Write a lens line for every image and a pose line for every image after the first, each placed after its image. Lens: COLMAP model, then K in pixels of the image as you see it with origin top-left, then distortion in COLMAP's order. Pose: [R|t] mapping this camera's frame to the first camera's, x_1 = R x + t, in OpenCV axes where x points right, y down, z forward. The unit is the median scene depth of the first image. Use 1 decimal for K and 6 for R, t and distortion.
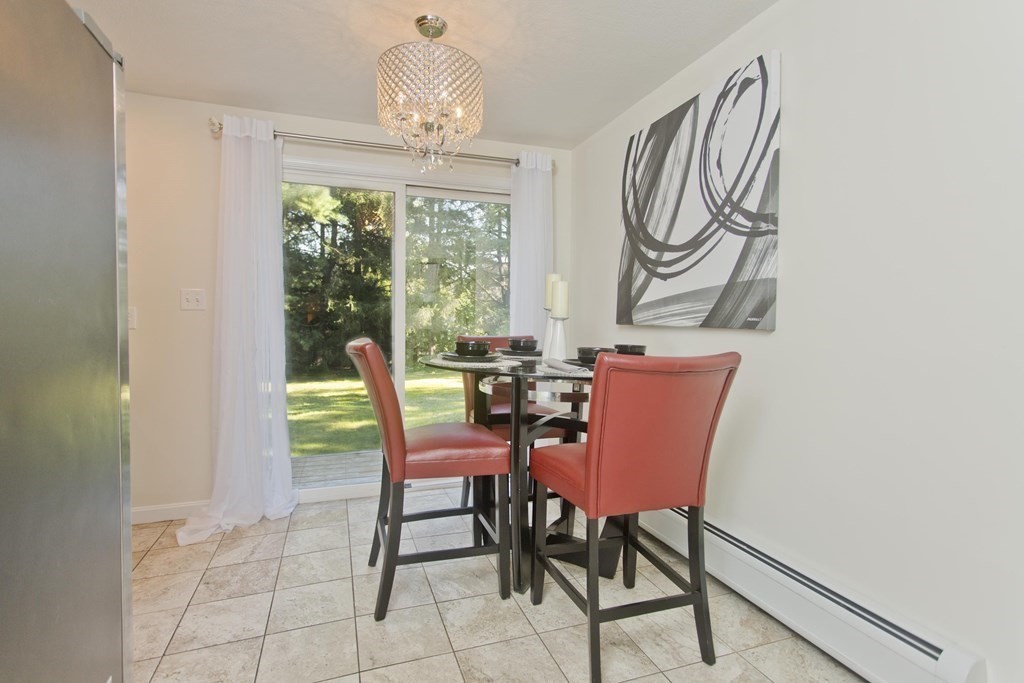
lens RADIAL K [[495.3, 0, 523.1], [0, 495.3, 337.4], [0, 0, 1]] dist [0.003092, 0.000539]
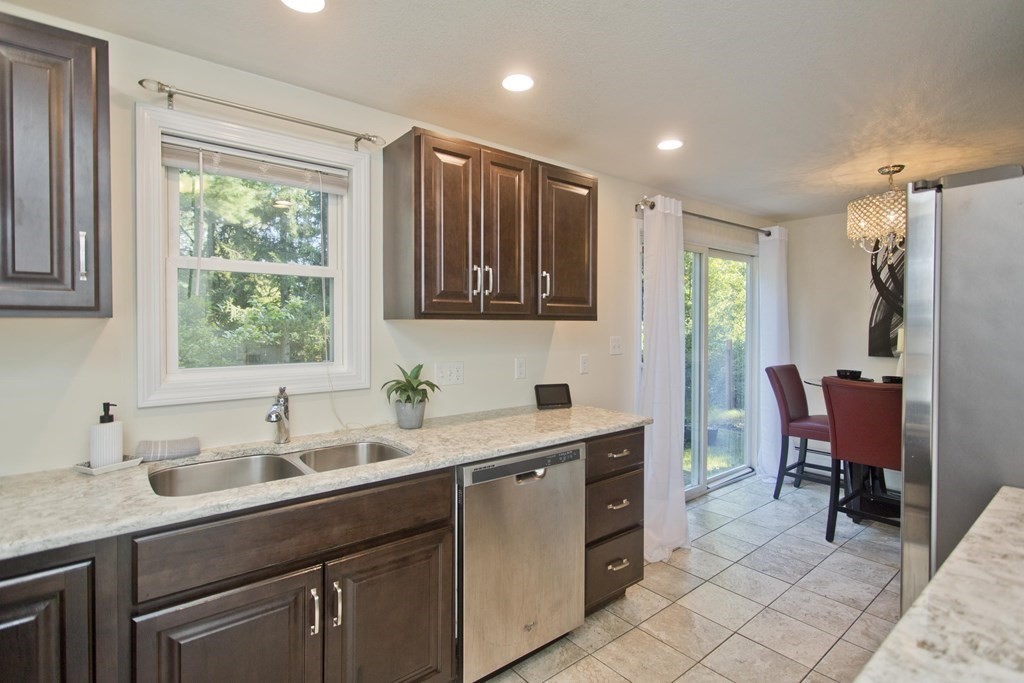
lens RADIAL K [[495.3, 0, 517.5], [0, 495.3, 330.7], [0, 0, 1]] dist [0.003092, 0.000539]
pose [[0.942369, -0.005433, 0.334531, -1.656609], [0.013672, 0.999658, -0.022278, -0.110337], [-0.334295, 0.025568, 0.942121, -0.022017]]
